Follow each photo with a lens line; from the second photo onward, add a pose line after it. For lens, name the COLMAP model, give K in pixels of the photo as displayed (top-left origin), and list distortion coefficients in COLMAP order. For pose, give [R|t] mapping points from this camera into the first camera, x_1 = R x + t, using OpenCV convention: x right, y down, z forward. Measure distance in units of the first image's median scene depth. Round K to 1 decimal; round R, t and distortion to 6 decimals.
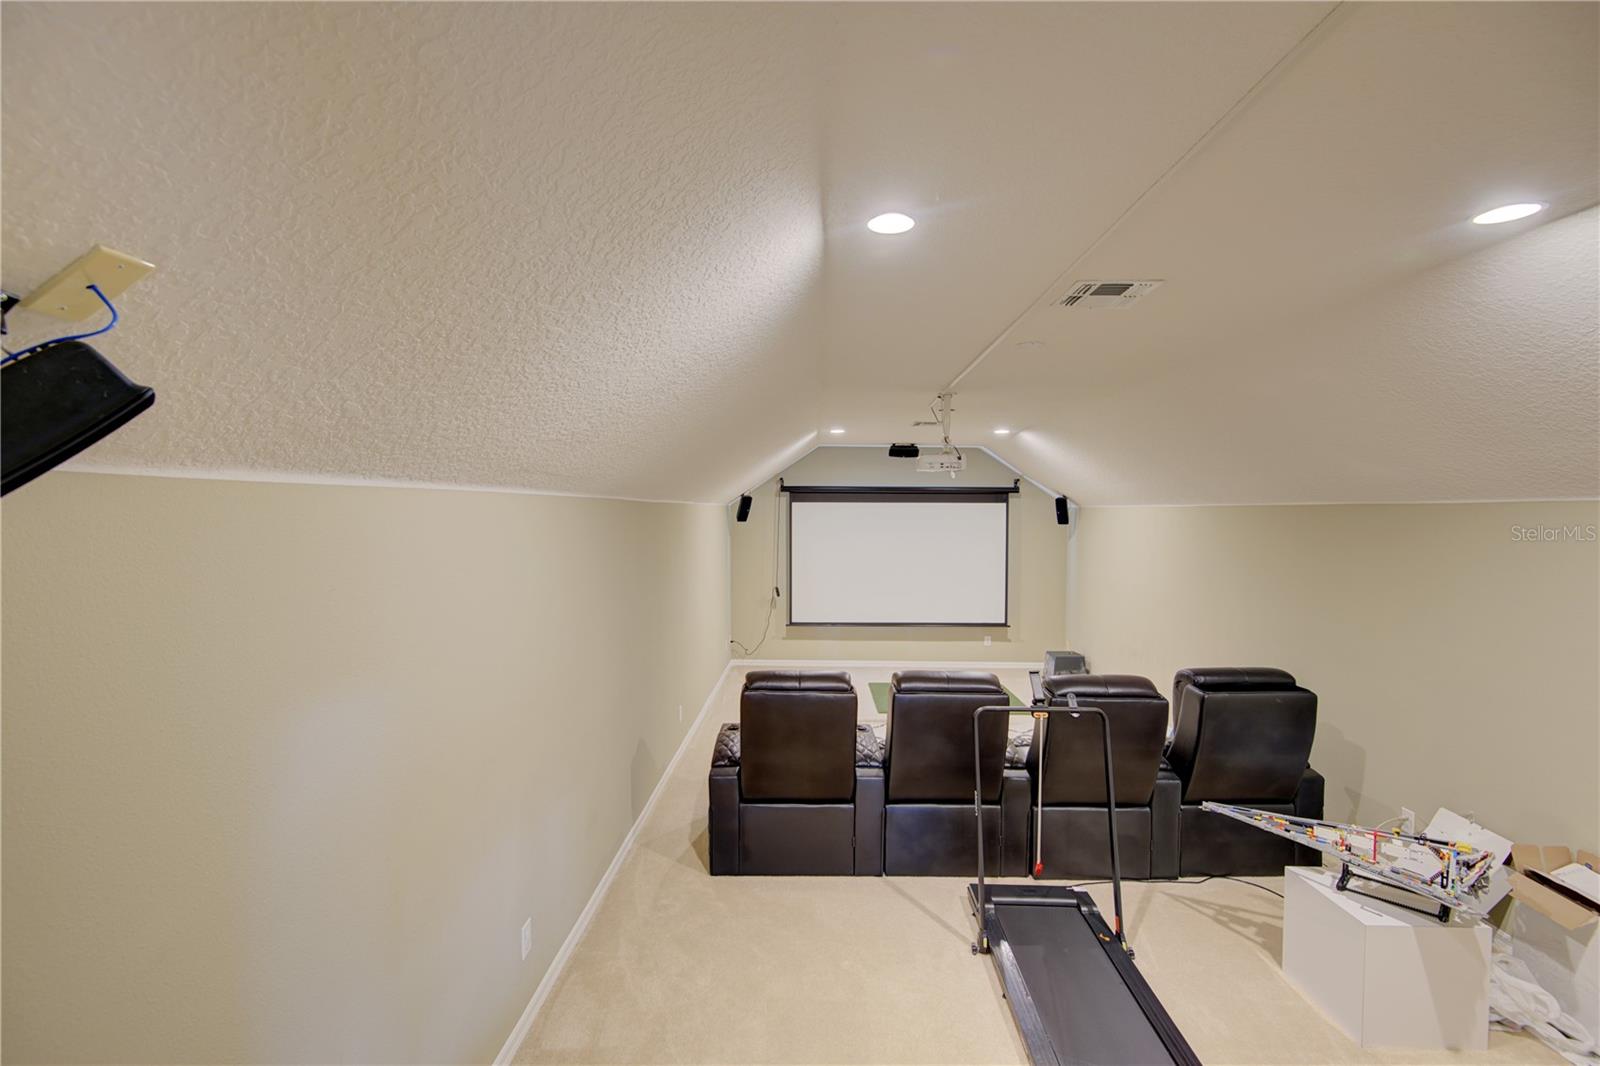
lens RADIAL K [[718.5, 0, 803.6], [0, 718.5, 532.0], [0, 0, 1]] dist [0.001713, -0.001923]
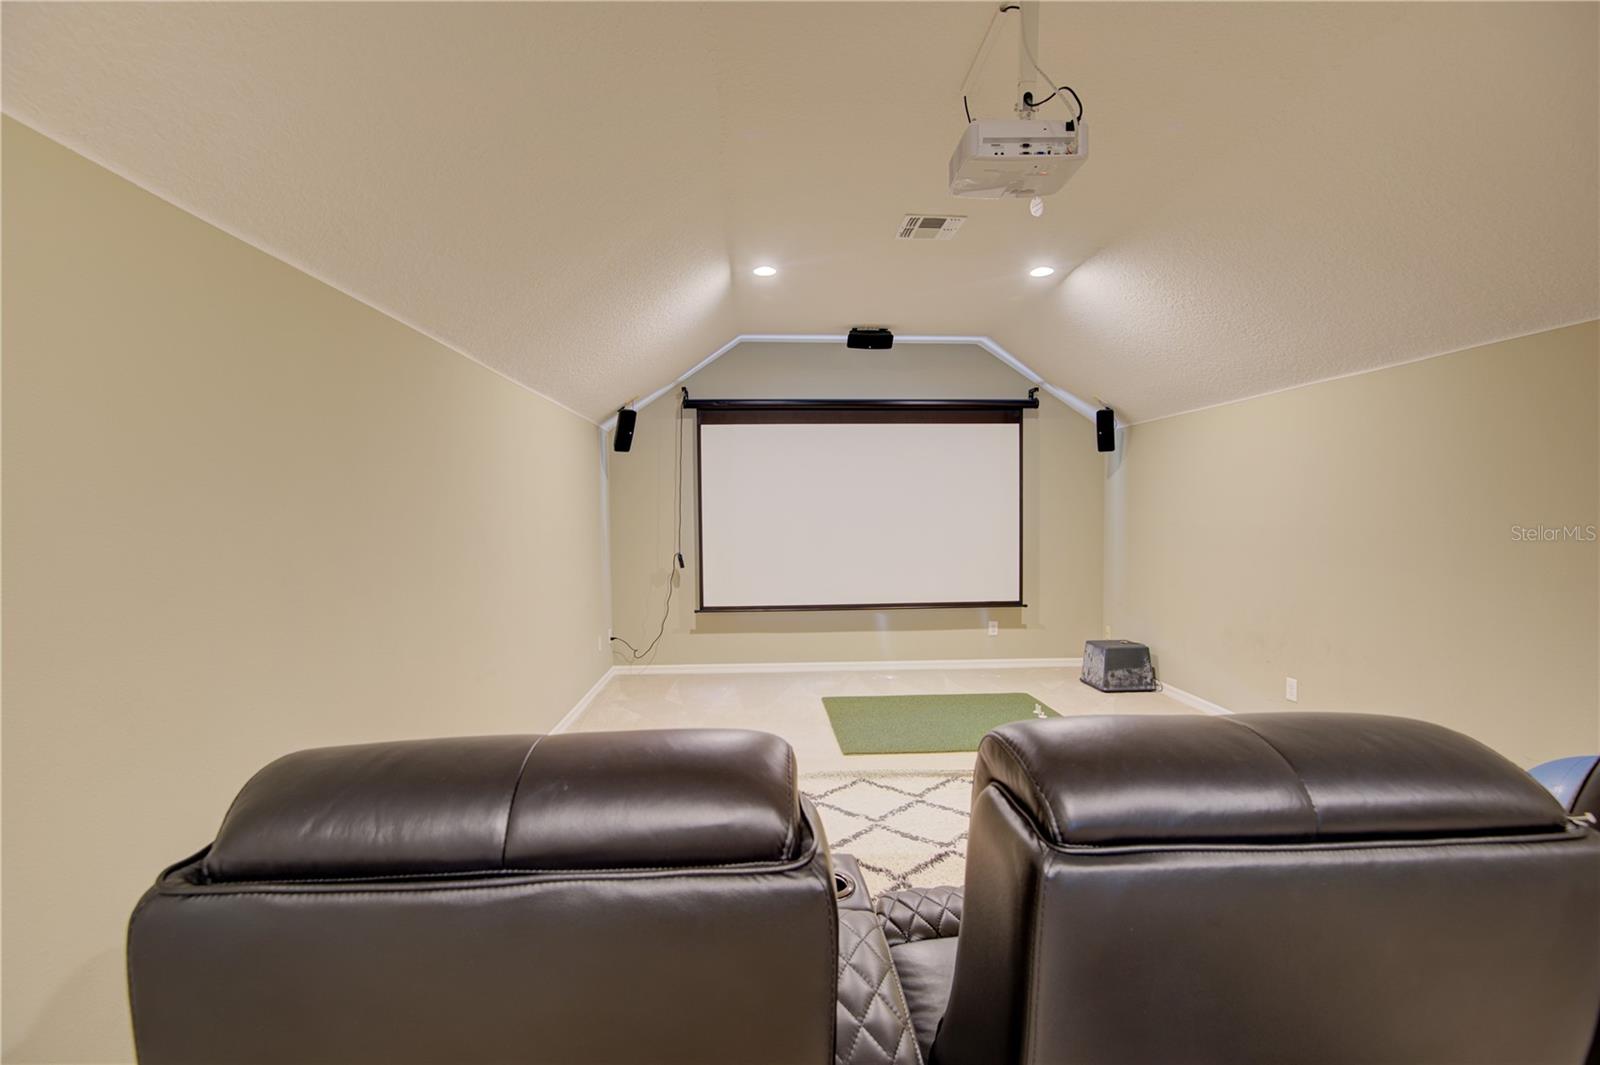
lens RADIAL K [[718.5, 0, 796.2], [0, 718.5, 528.6], [0, 0, 1]] dist [0.001713, -0.001923]
pose [[0.997296, -0.013045, 0.072320, 0.022163], [0.013374, 0.999902, -0.004066, 0.058575], [-0.072260, 0.005022, 0.997373, 0.340684]]
